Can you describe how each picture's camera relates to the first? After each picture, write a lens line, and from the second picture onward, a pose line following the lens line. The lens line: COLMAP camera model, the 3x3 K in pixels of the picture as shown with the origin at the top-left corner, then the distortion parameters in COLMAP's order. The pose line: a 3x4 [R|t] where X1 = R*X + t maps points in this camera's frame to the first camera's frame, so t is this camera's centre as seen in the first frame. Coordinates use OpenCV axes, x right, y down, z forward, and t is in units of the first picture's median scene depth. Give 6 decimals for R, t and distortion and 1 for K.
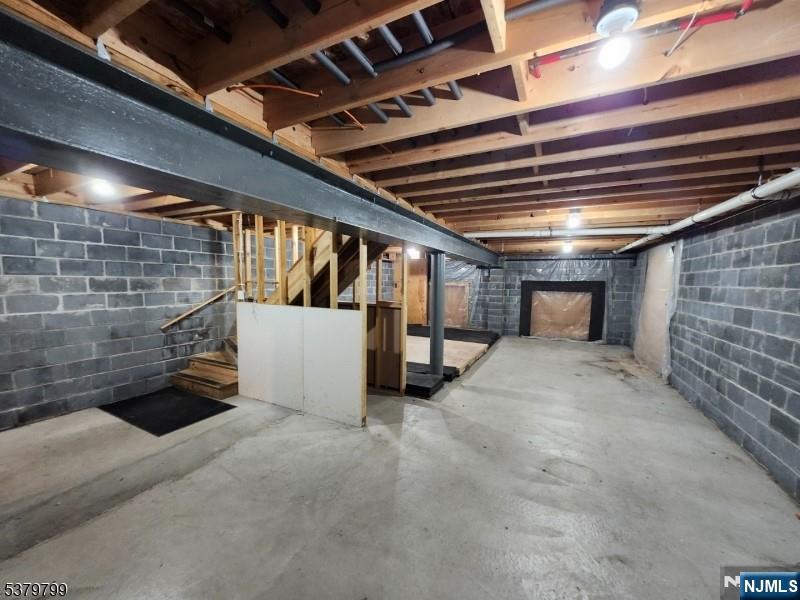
lens RADIAL K [[318.4, 0, 397.6], [0, 318.4, 302.5], [0, 0, 1]] dist [0.000535, 0.000081]
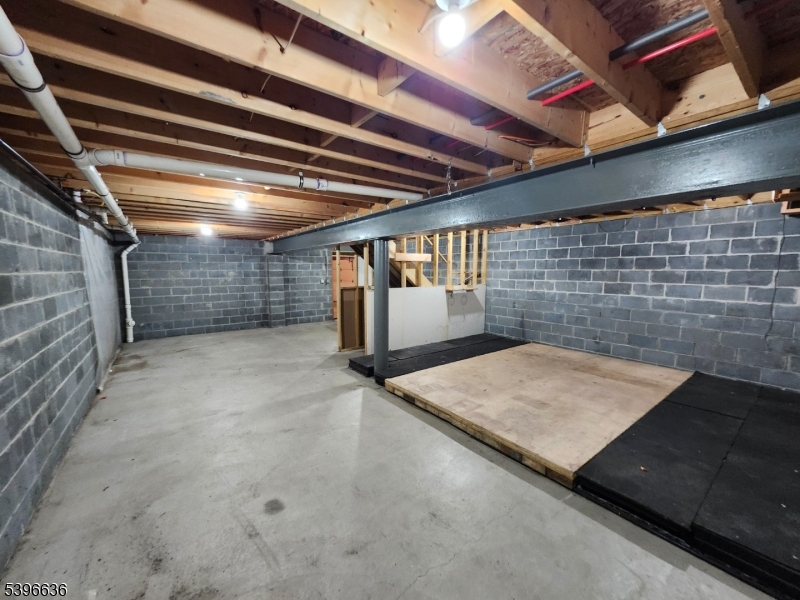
lens RADIAL K [[318.4, 0, 397.8], [0, 318.4, 301.5], [0, 0, 1]] dist [0.000535, 0.000081]
pose [[-0.445851, 0.068343, -0.892494, 1.202060], [-0.073184, 0.990959, 0.112443, -0.111598], [0.892110, 0.115449, -0.436819, 1.843372]]
